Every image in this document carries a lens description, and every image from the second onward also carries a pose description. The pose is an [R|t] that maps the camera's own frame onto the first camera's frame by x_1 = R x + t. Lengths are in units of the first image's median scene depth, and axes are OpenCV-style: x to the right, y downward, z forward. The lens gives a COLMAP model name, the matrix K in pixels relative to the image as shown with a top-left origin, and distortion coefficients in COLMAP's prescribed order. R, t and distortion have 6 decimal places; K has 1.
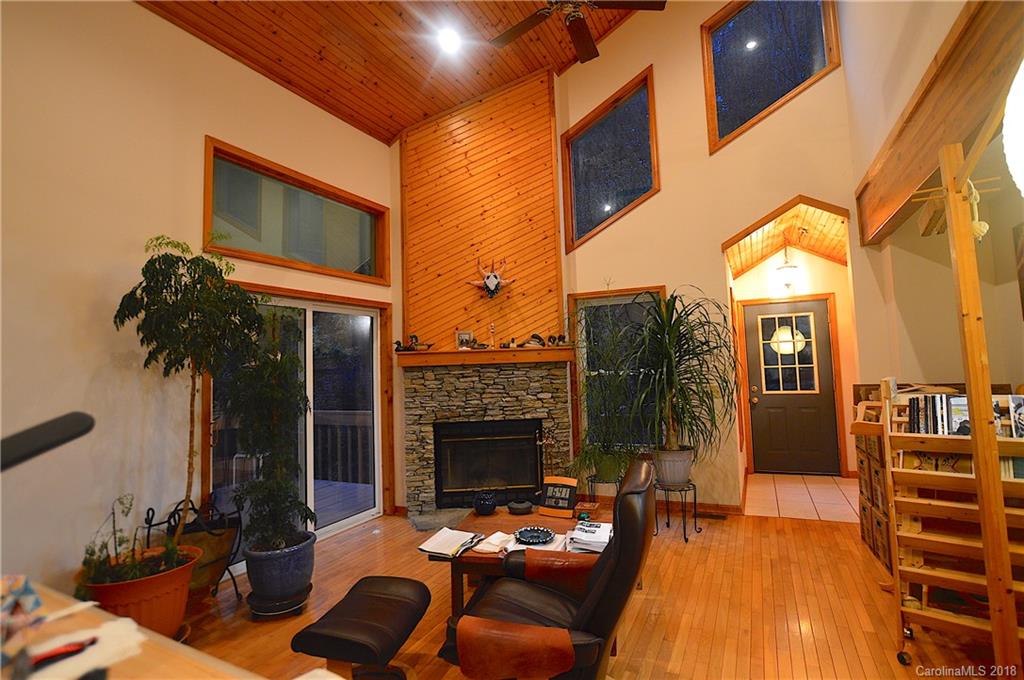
lens RADIAL K [[505.7, 0, 520.2], [0, 505.7, 330.1], [0, 0, 1]] dist [-0.027034, -0.000363]
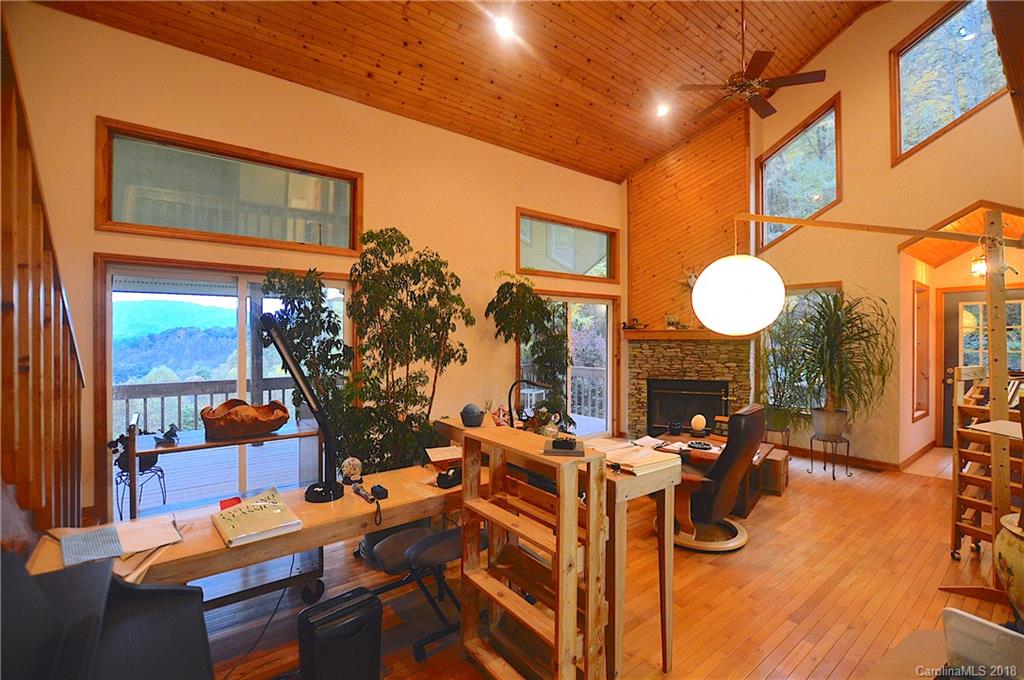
lens RADIAL K [[456.0, 0, 522.2], [0, 456.0, 338.4], [0, 0, 1]] dist [-0.031559, 0.002302]
pose [[0.895594, 0.035929, -0.443418, 0.082357], [0.001759, 0.996440, 0.084291, -0.043107], [0.444868, -0.076271, 0.892342, -0.323187]]
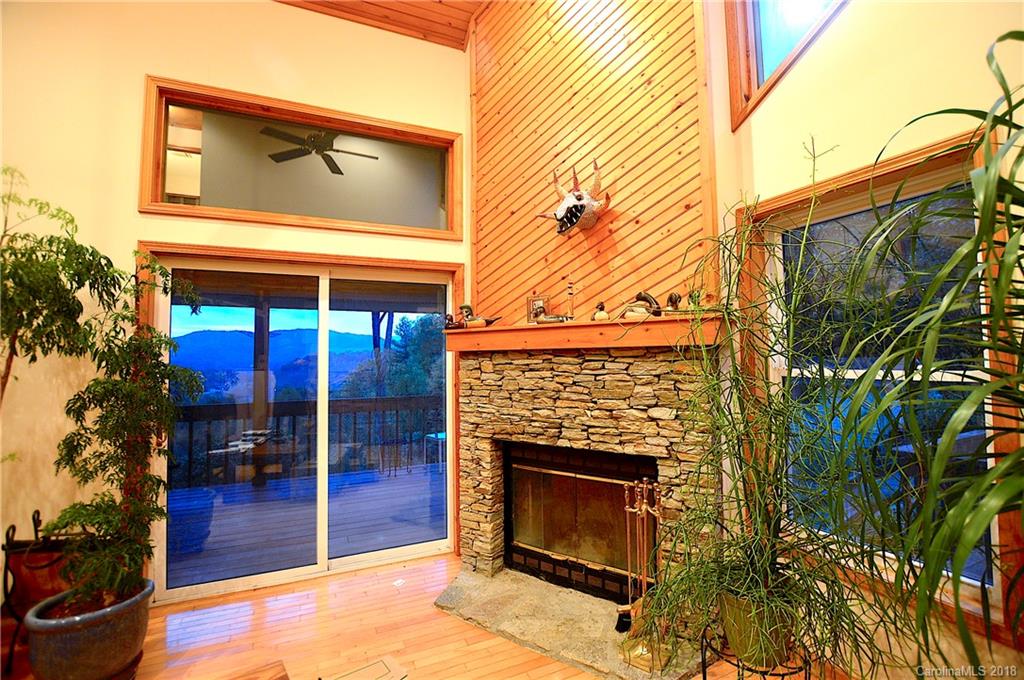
lens RADIAL K [[456.0, 0, 519.6], [0, 456.0, 332.9], [0, 0, 1]] dist [-0.031559, 0.002302]
pose [[0.767147, -0.010573, -0.641385, 0.231246], [0.032259, 0.999235, 0.022113, 0.035169], [0.640660, -0.037654, 0.766901, 0.566279]]
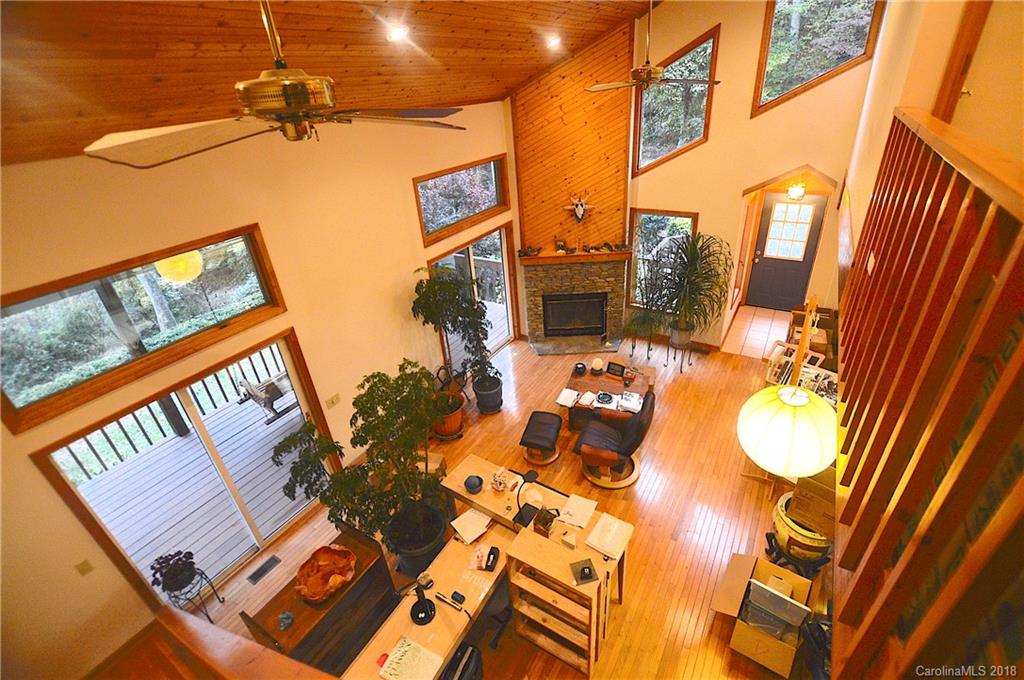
lens RADIAL K [[456.0, 0, 521.4], [0, 456.0, 335.5], [0, 0, 1]] dist [-0.031559, 0.002302]
pose [[0.993612, 0.025949, -0.109829, -0.069348], [0.038997, 0.834306, 0.549921, -0.534309], [0.105901, -0.550691, 0.827964, -0.335110]]
